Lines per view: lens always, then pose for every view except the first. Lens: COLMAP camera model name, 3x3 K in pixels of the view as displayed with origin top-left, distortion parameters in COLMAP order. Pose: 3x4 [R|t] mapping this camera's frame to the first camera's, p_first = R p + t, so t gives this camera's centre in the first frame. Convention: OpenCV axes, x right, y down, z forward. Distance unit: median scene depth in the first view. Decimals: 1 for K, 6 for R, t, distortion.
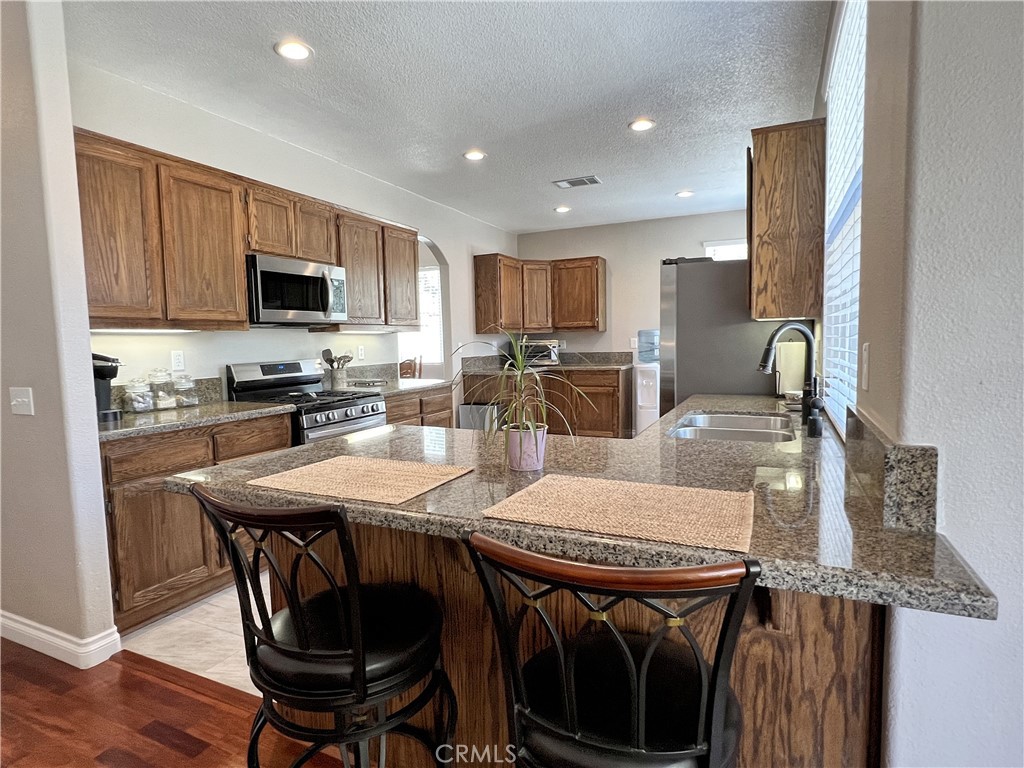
lens RADIAL K [[552.8, 0, 513.9], [0, 552.8, 382.4], [0, 0, 1]] dist [-0.003107, 0.000112]
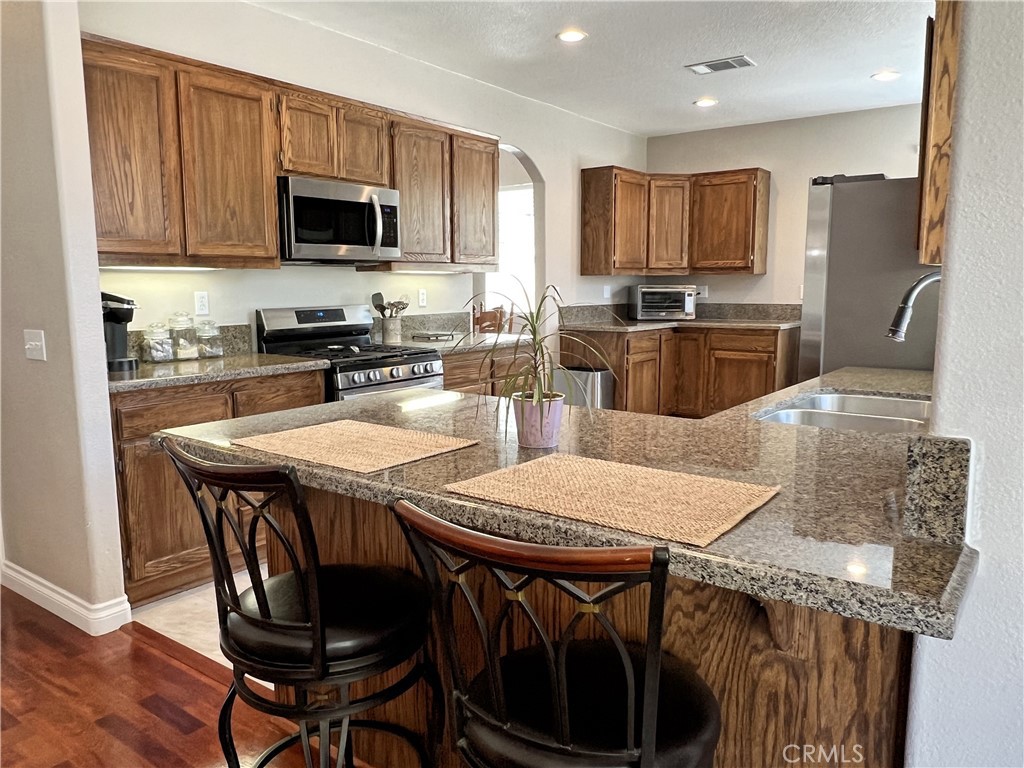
lens RADIAL K [[753.3, 0, 511.3], [0, 753.3, 384.8], [0, 0, 1]] dist [0.002934, -0.011666]
pose [[0.980431, 0.043756, -0.191941, 0.123534], [-0.032088, 0.997467, 0.063484, -0.004284], [0.194232, -0.056083, 0.979351, -0.074369]]
